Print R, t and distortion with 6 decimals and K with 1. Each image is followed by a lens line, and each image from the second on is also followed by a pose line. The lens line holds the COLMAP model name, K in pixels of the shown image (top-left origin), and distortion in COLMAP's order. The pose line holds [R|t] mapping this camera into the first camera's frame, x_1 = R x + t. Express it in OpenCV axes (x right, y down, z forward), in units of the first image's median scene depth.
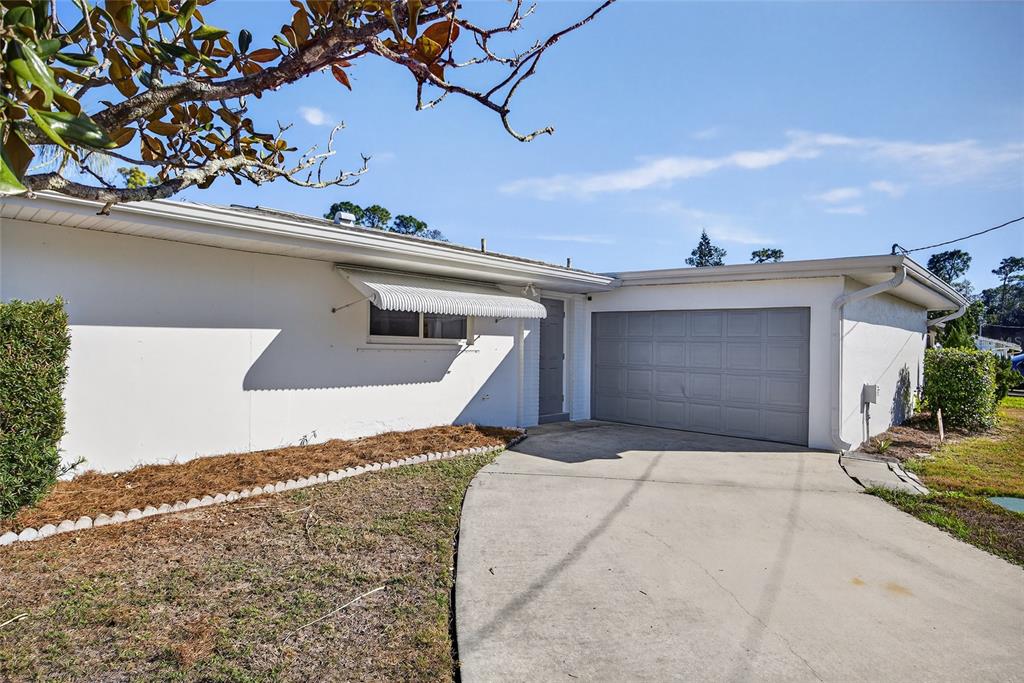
lens RADIAL K [[587.3, 0, 512.0], [0, 587.3, 341.5], [0, 0, 1]] dist [0.001638, -0.000008]
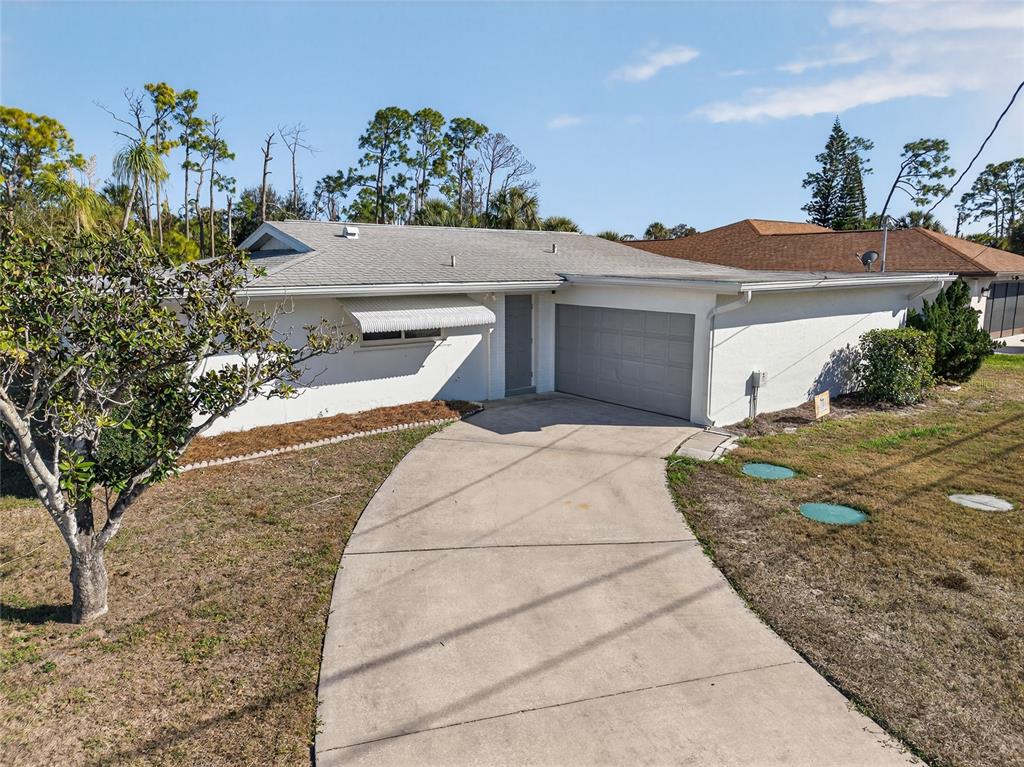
lens RADIAL K [[725.2, 0, 512.0], [0, 725.2, 383.5], [0, 0, 1]] dist [0.027074, -0.007178]
pose [[0.989992, 0.010200, -0.140752, 0.430206], [0.014994, 0.984136, 0.176781, -0.252710], [0.140322, -0.177122, 0.974134, -0.801968]]
